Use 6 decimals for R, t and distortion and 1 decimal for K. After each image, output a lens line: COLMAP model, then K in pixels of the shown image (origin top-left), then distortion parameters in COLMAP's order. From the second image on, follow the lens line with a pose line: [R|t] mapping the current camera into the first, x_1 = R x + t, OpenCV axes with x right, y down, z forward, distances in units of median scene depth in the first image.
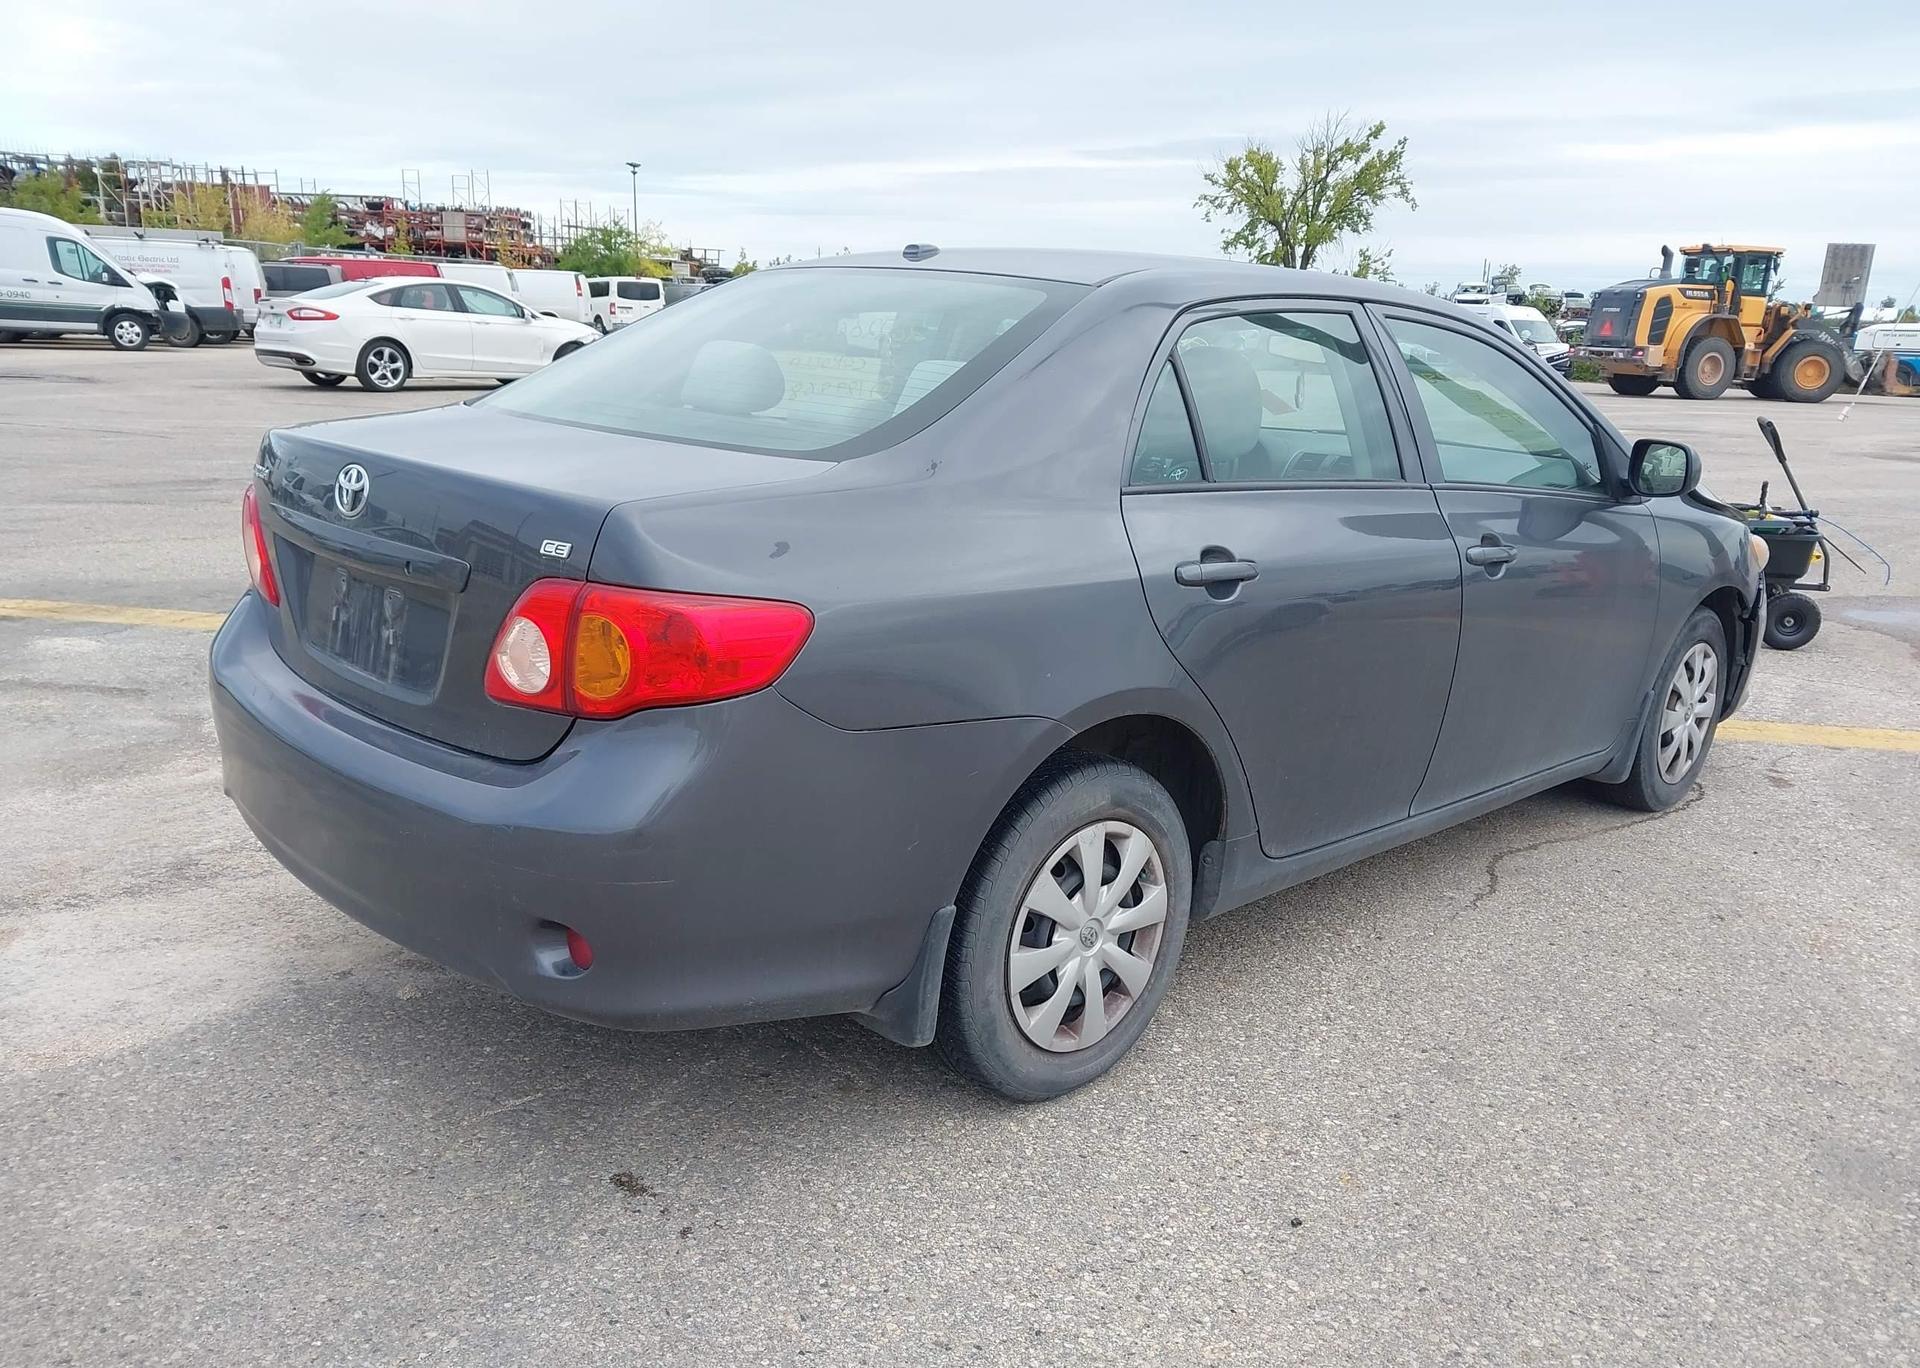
lens RADIAL K [[1522.1, 0, 959.0], [0, 1522.1, 710.0], [0, 0, 1]] dist [-0.011186, 0.036927]
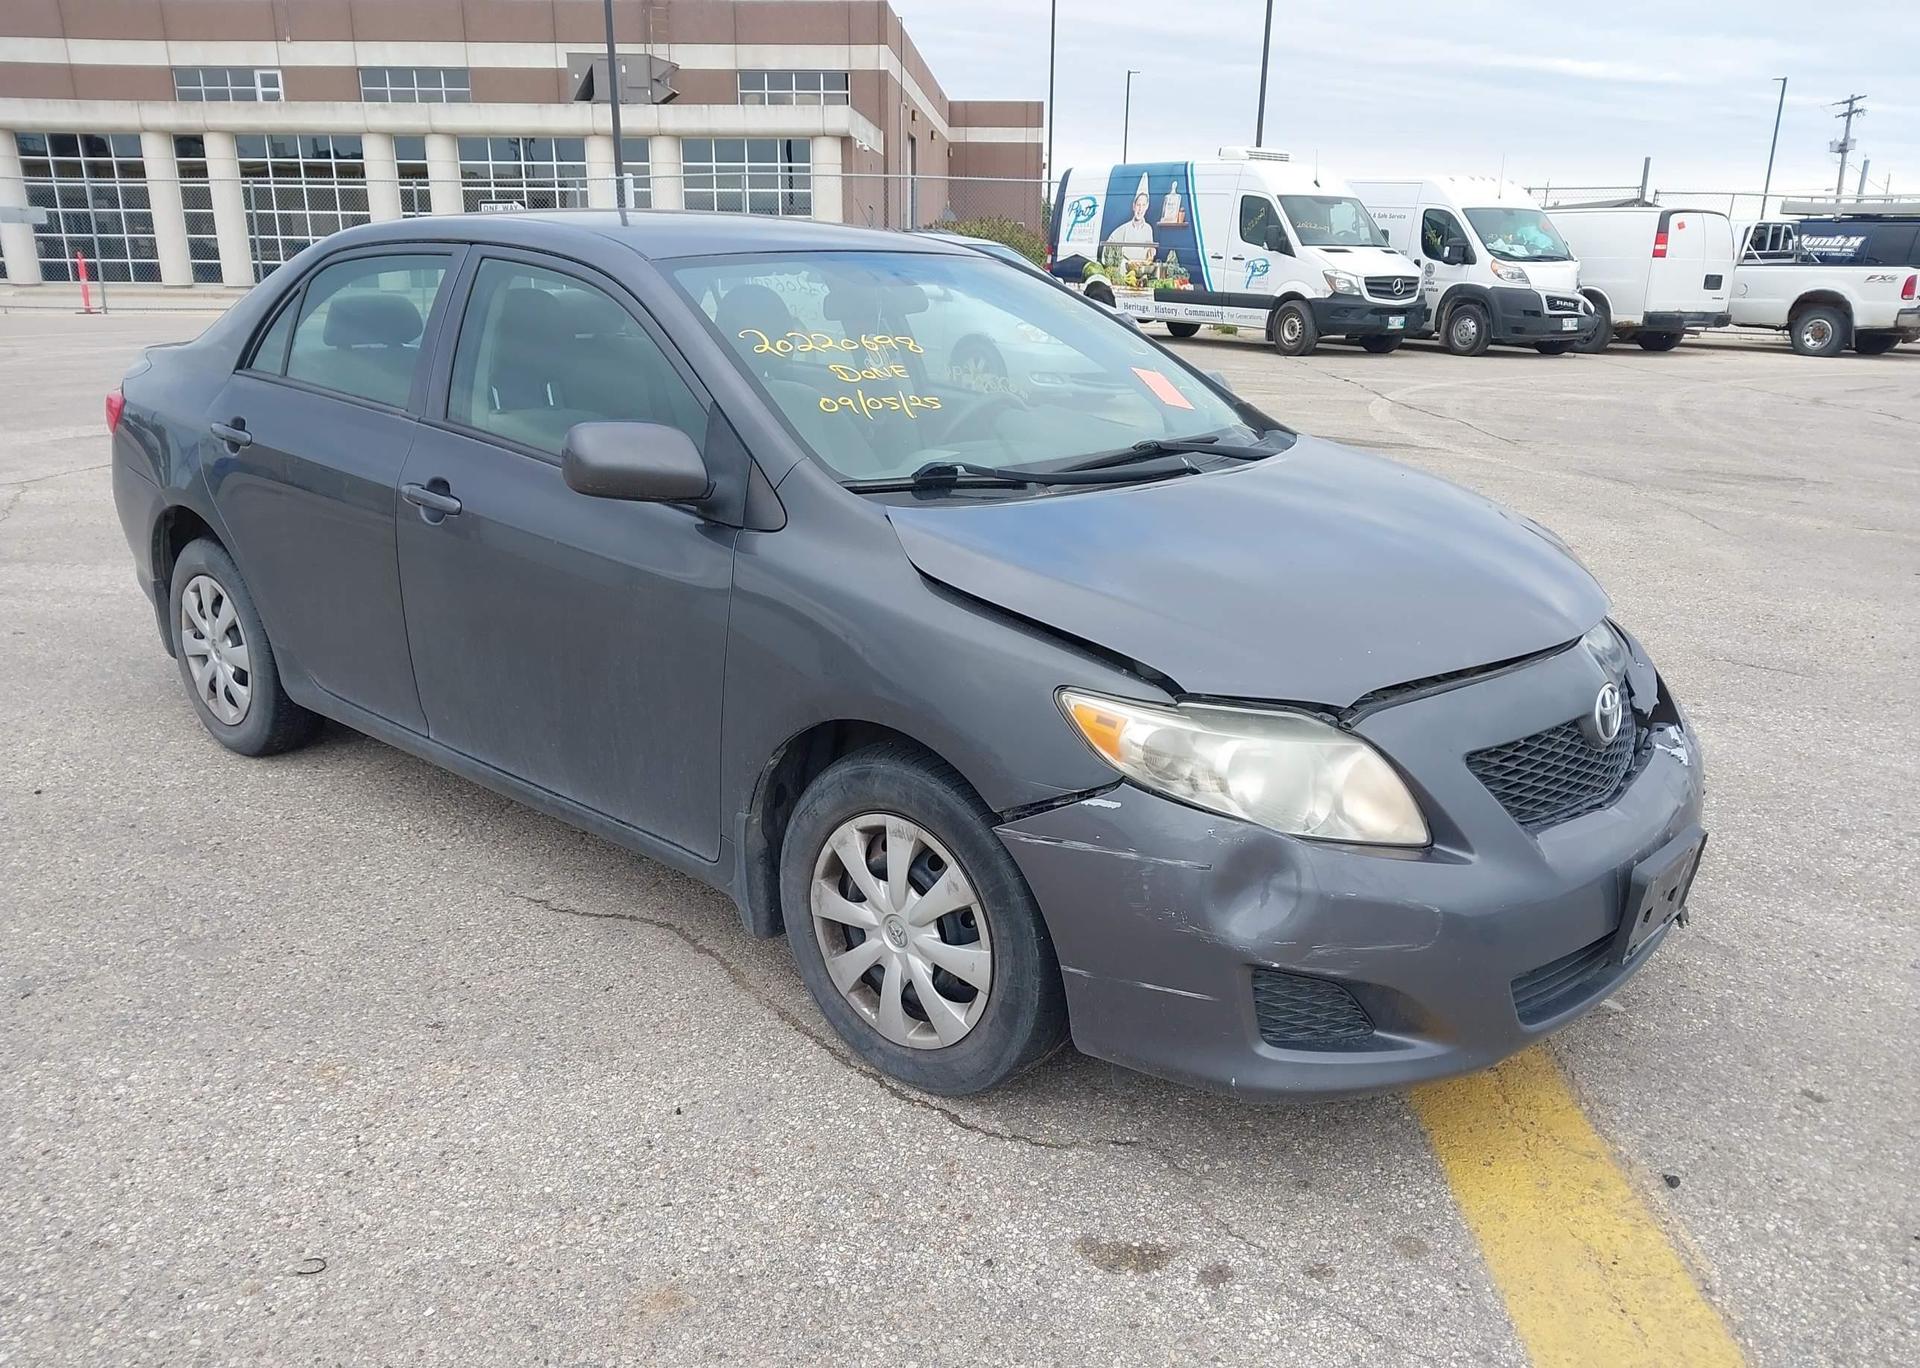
lens RADIAL K [[1522.1, 0, 959.0], [0, 1522.1, 710.0], [0, 0, 1]] dist [-0.011186, 0.036927]
pose [[0.076848, 0.253081, -0.964388, 0.226089], [-0.265160, 0.937603, 0.224923, -0.047544], [0.961137, 0.238432, 0.139160, 0.204589]]
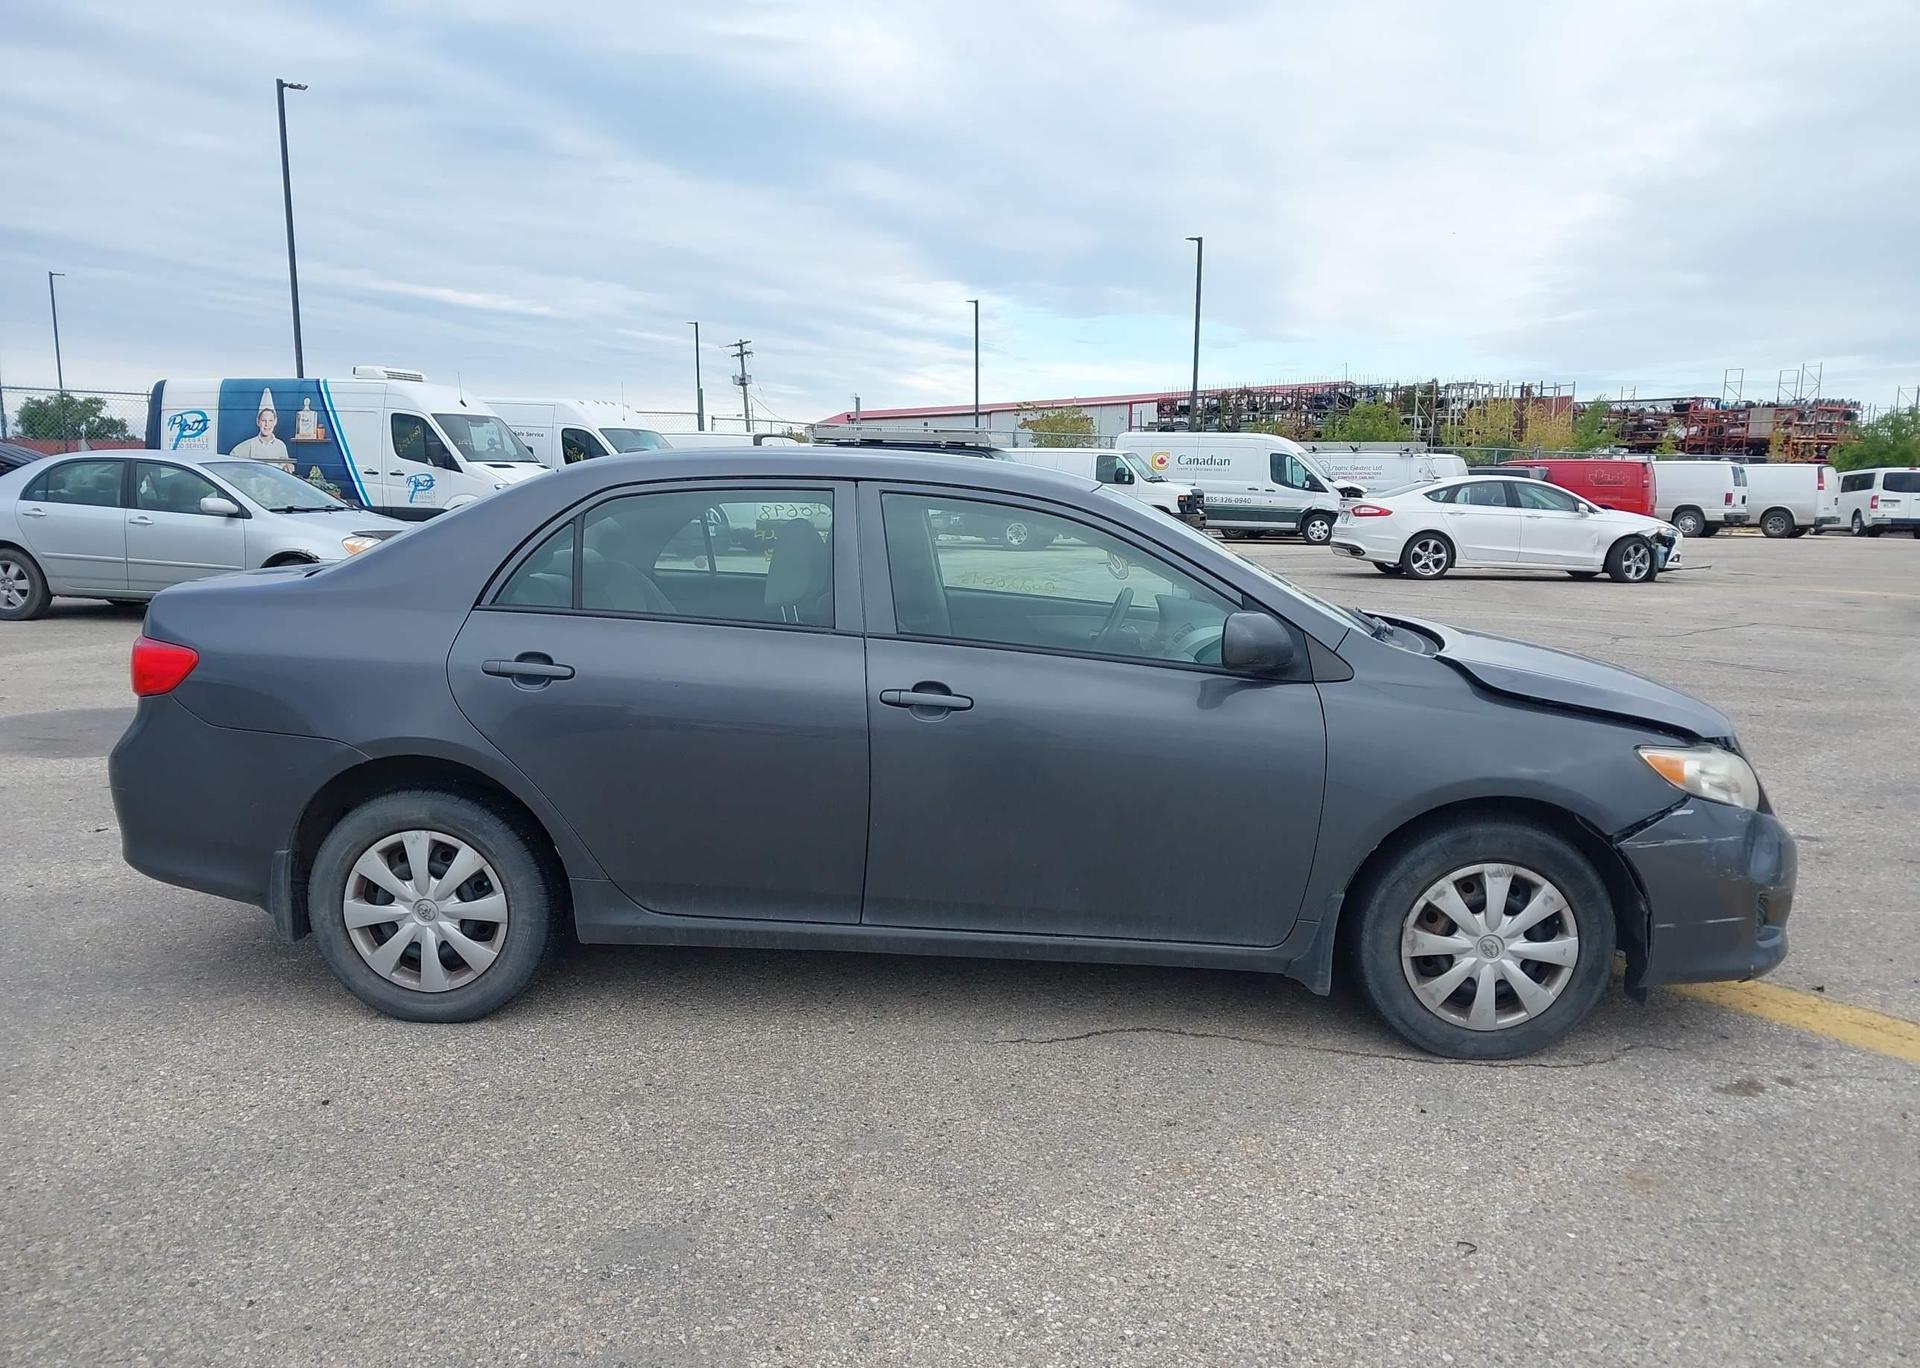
lens RADIAL K [[1502.3, 0, 960.9], [0, 1502.3, 734.3], [0, 0, 1]] dist [0.002104, -0.004479]
pose [[0.672874, 0.094773, -0.733661, 0.193899], [-0.174176, 0.984174, -0.032610, -0.007723], [0.718960, 0.149728, 0.678733, 0.049091]]
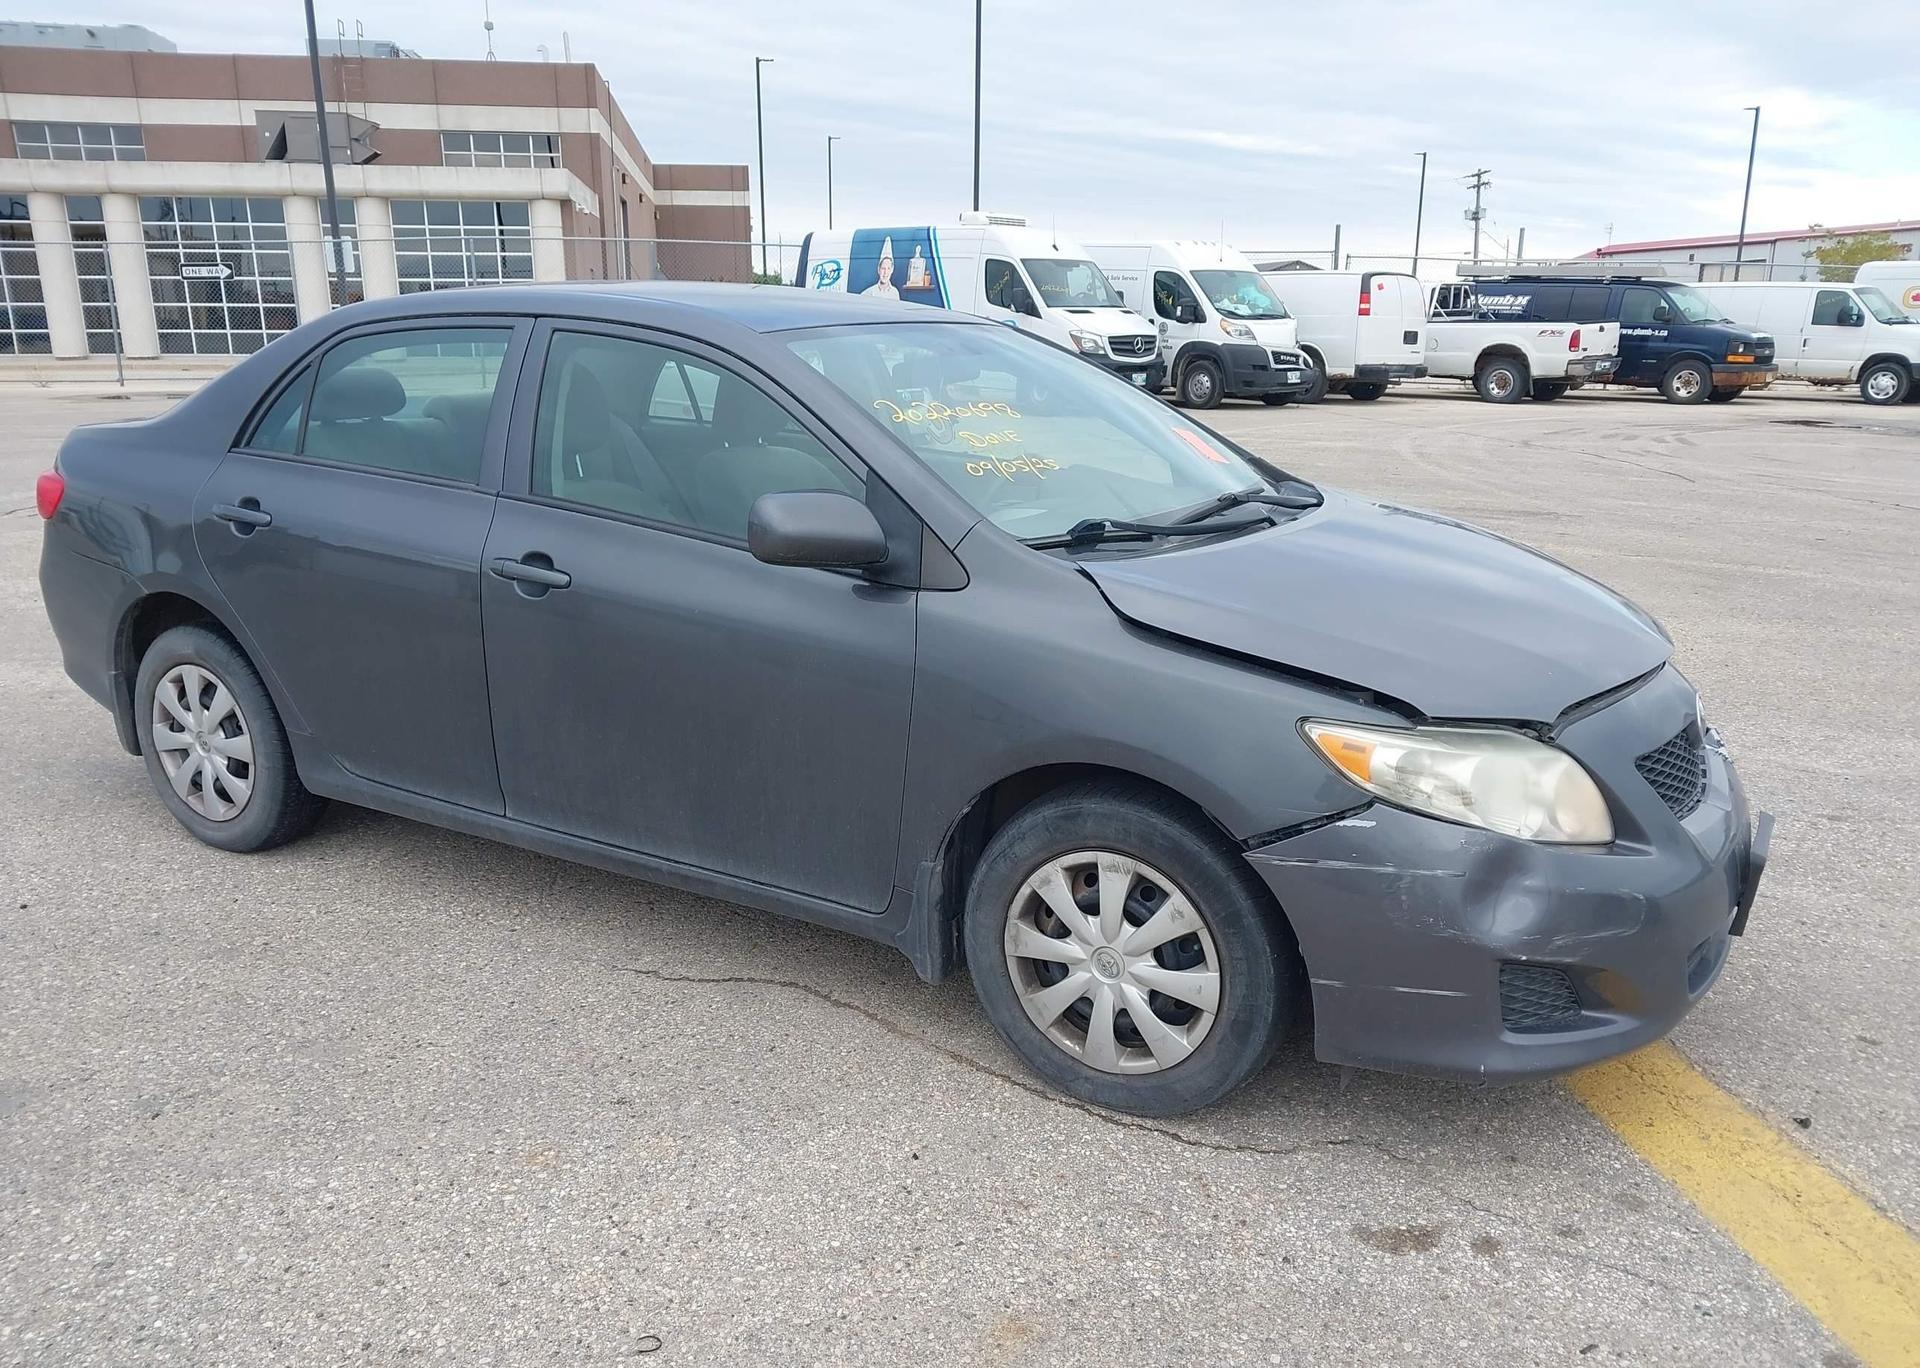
lens RADIAL K [[1514.1, 0, 957.7], [0, 1514.1, 713.7], [0, 0, 1]] dist [0.011555, -0.005271]
pose [[0.262722, 0.210596, -0.941608, 0.225154], [-0.243039, 0.958868, 0.146644, -0.037414], [0.933761, 0.190321, 0.303099, 0.164262]]
